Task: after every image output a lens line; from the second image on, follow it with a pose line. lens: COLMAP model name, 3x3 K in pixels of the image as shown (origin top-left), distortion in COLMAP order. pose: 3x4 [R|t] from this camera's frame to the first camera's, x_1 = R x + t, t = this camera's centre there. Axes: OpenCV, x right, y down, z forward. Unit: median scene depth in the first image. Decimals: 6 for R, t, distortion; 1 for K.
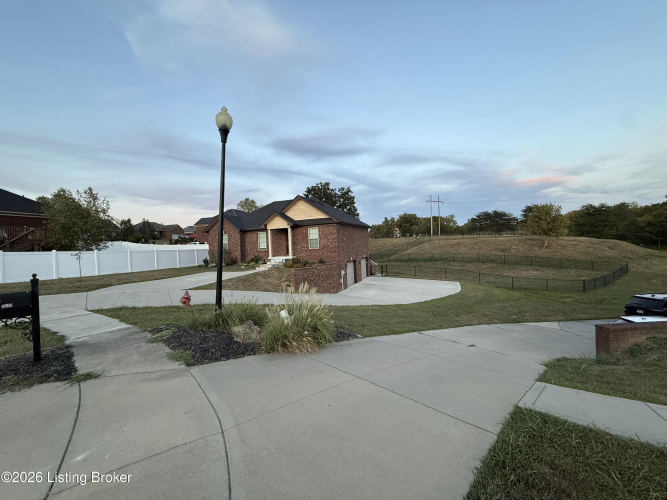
lens RADIAL K [[270.1, 0, 339.0], [0, 270.1, 245.8], [0, 0, 1]] dist [0.000960, 0.000093]
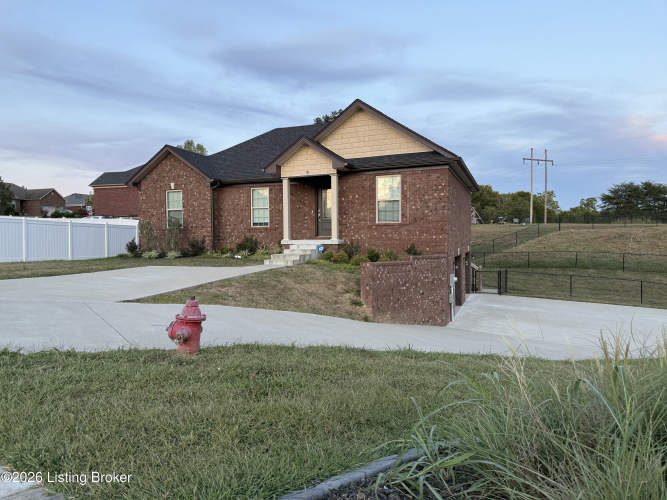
lens RADIAL K [[470.5, 0, 322.9], [0, 470.5, 258.0], [0, 0, 1]] dist [0.041564, -0.026834]
pose [[0.999370, 0.033844, -0.010725, -0.102928], [-0.033493, 0.998948, 0.031318, 0.025507], [0.011774, -0.030939, 0.999452, 0.122863]]
